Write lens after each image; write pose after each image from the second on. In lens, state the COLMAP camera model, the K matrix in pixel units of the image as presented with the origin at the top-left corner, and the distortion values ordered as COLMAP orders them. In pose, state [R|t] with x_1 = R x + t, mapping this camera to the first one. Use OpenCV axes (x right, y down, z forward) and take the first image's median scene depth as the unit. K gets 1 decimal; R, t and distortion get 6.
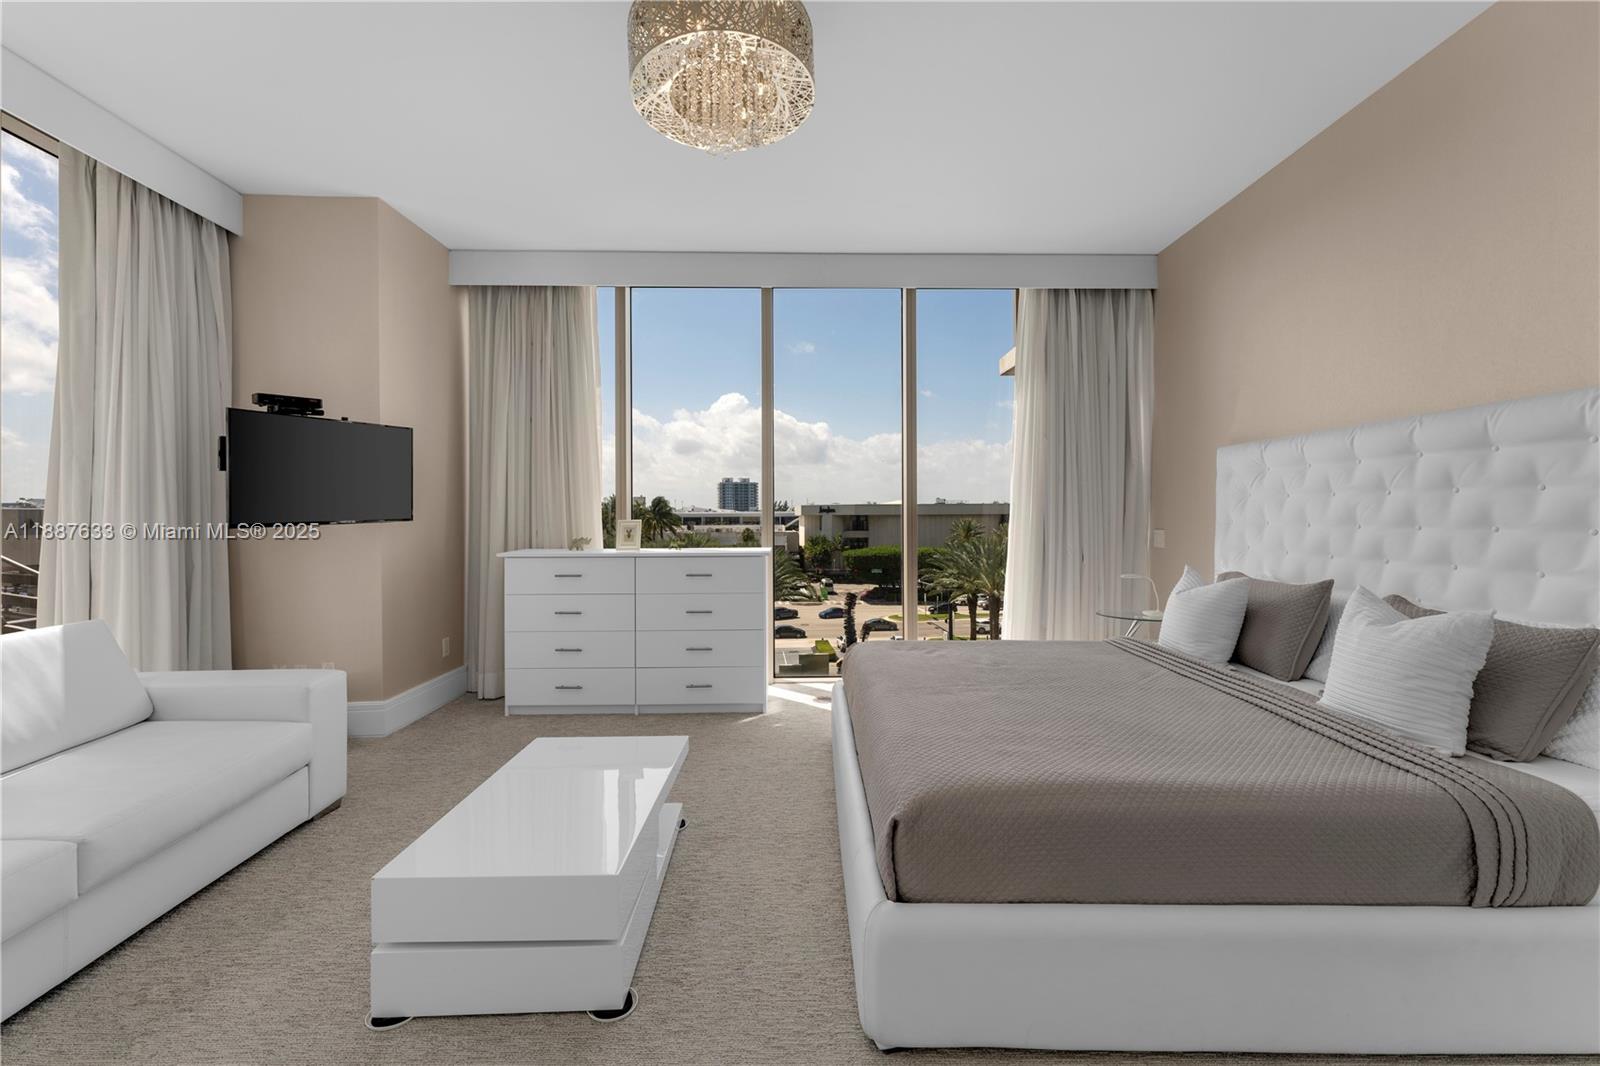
lens RADIAL K [[654.1, 0, 793.9], [0, 654.1, 518.5], [0, 0, 1]] dist [0.003819, -0.001176]
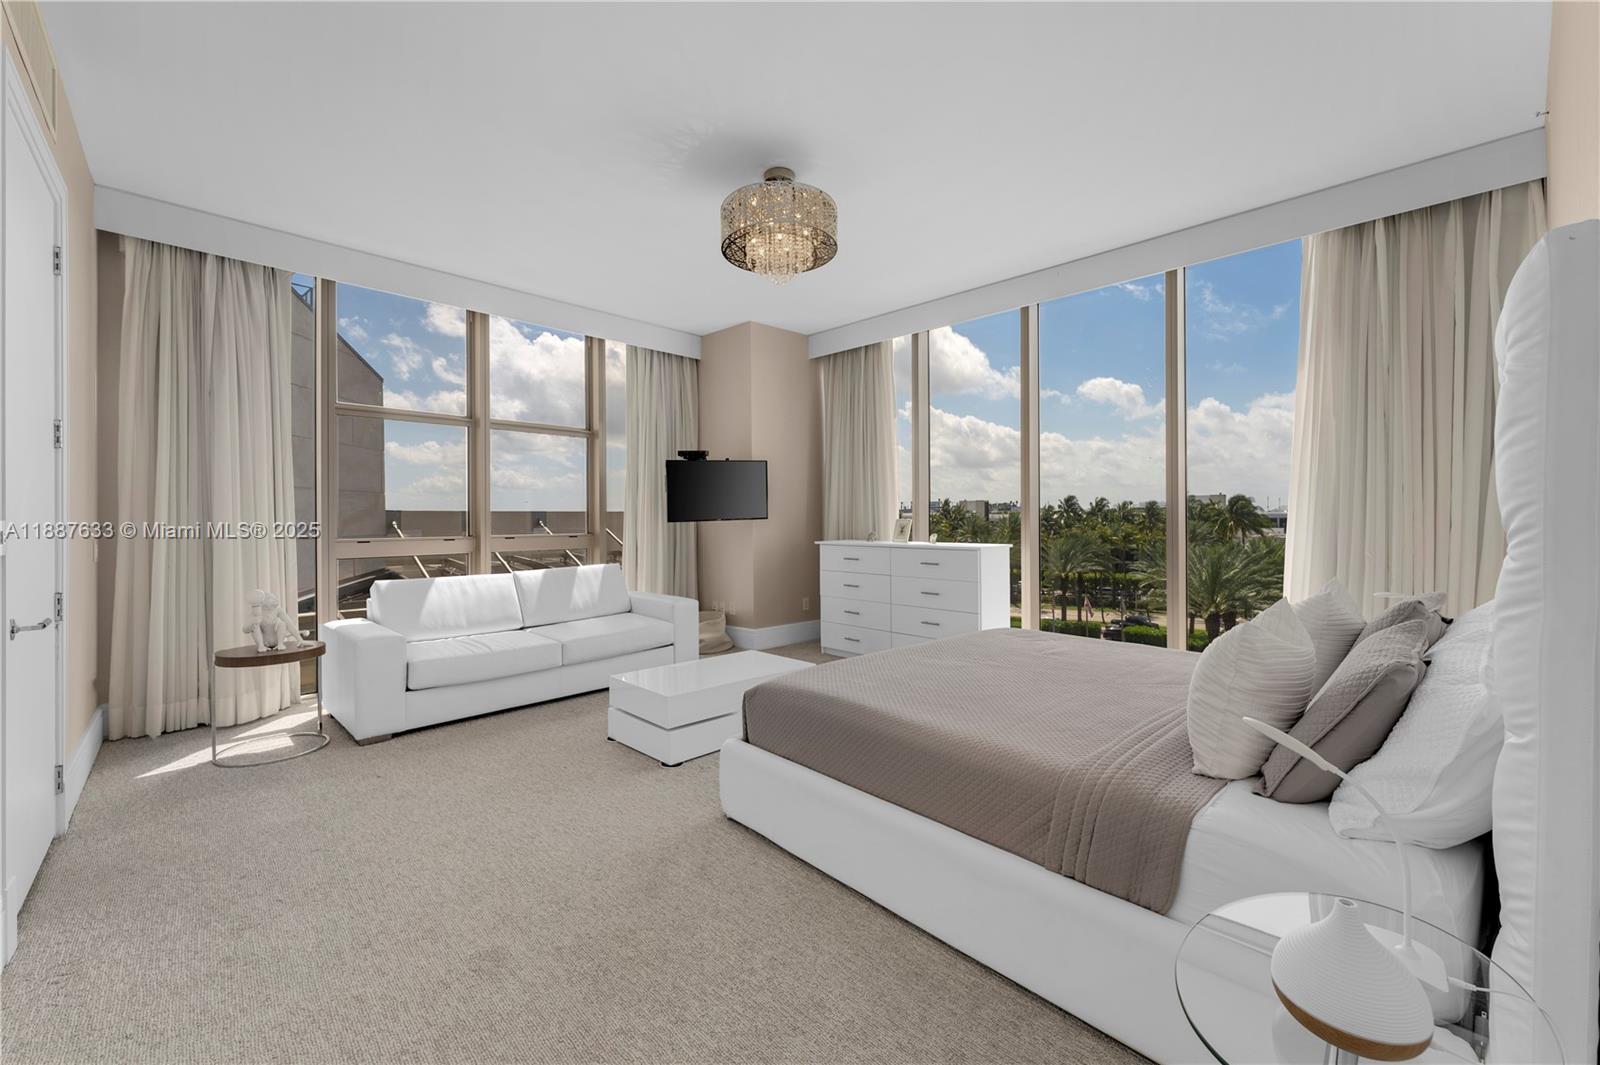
lens RADIAL K [[654.1, 0, 798.8], [0, 654.1, 528.6], [0, 0, 1]] dist [0.003819, -0.001176]
pose [[0.677002, 0.015660, -0.735815, 0.637780], [-0.004304, 0.999841, 0.017319, -0.001326], [0.735969, -0.008558, 0.676961, -0.020709]]
